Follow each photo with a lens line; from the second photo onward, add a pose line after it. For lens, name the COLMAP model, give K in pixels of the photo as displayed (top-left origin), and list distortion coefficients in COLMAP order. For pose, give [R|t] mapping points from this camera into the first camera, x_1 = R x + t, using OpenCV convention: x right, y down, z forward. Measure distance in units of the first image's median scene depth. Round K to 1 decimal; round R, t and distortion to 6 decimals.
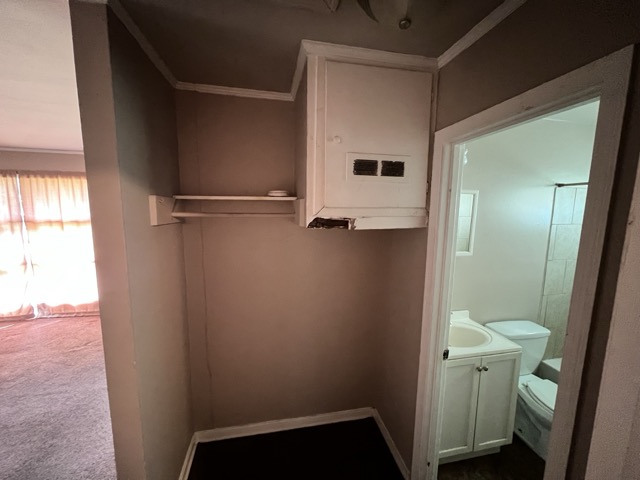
lens RADIAL K [[258.8, 0, 319.6], [0, 258.8, 238.1], [0, 0, 1]] dist [-0.002057, -0.000355]
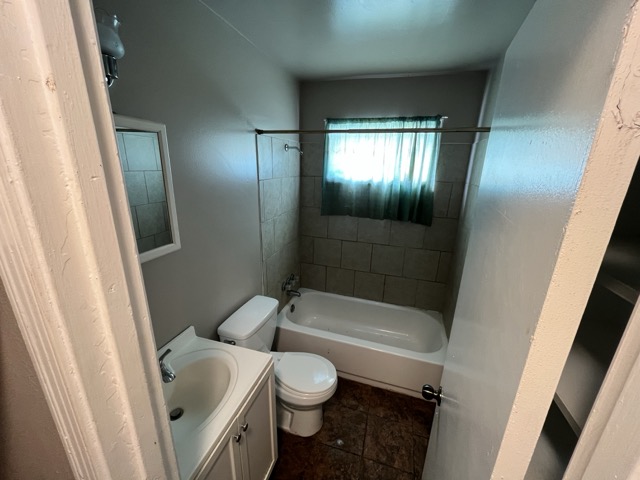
lens RADIAL K [[258.8, 0, 319.6], [0, 258.8, 238.1], [0, 0, 1]] dist [-0.002057, -0.000355]
pose [[0.483856, -0.249834, 0.838729, 0.248492], [0.093741, 0.967667, 0.234163, -0.052796], [-0.870113, -0.034678, 0.491632, 0.424751]]
